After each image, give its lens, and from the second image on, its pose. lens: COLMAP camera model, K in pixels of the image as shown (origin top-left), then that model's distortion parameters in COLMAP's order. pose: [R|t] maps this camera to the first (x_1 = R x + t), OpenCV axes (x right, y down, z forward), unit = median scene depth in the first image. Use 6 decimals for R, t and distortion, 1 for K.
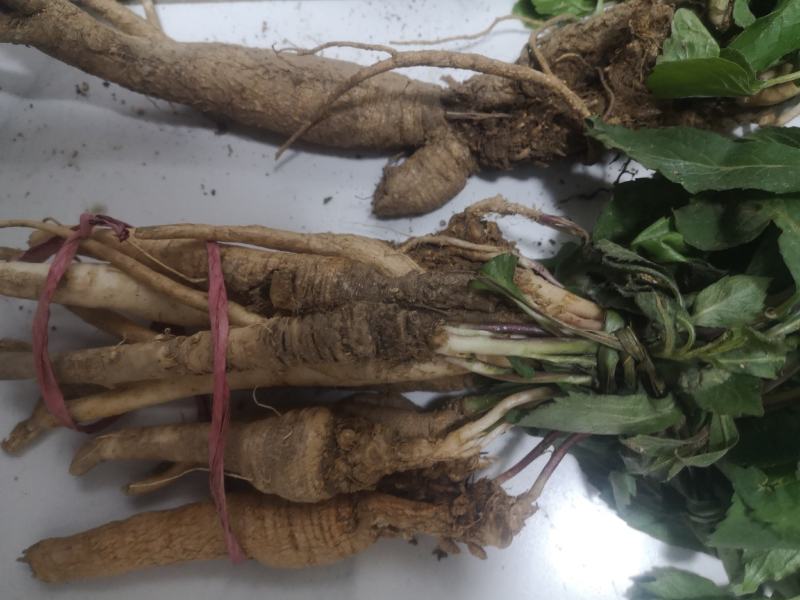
lens RADIAL K [[680.5, 0, 401.0], [0, 680.5, 287.9], [0, 0, 1]] dist [0.009801, 0.003132]
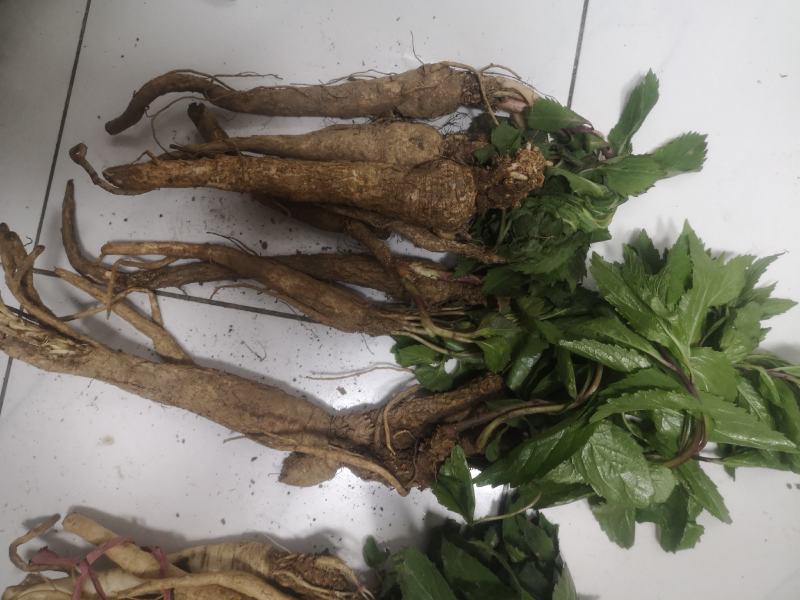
lens RADIAL K [[684.6, 0, 400.0], [0, 684.6, 300.0], [0, 0, 1]] dist [0.064042, -0.008010]
pose [[0.983963, 0.162387, 0.073803, 0.067108], [-0.174708, 0.960817, 0.215192, -1.167686], [-0.035966, -0.224635, 0.973779, -0.683113]]
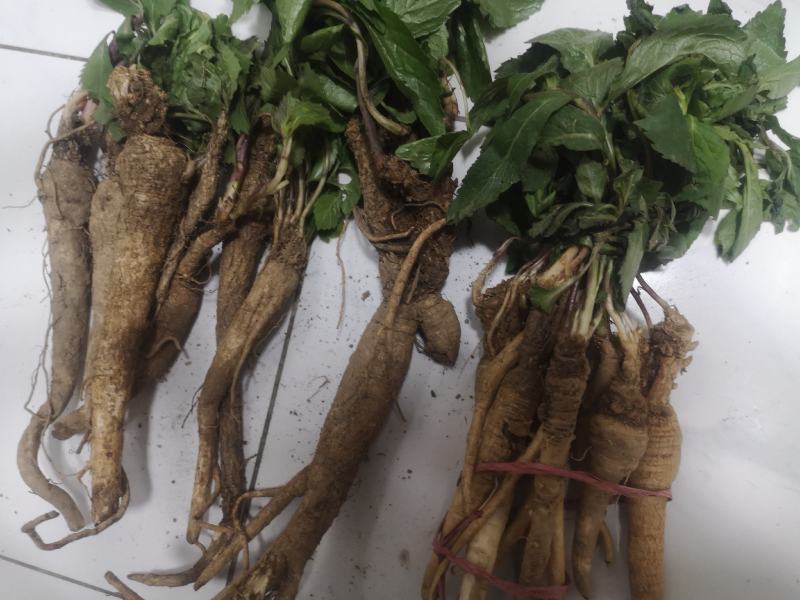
lens RADIAL K [[684.6, 0, 400.0], [0, 684.6, 300.0], [0, 0, 1]] dist [0.064042, -0.008010]
pose [[0.217273, -0.968326, 0.123038, -0.139696], [0.971895, 0.226312, 0.064835, -0.437072], [-0.090626, 0.105493, 0.990282, -0.616545]]
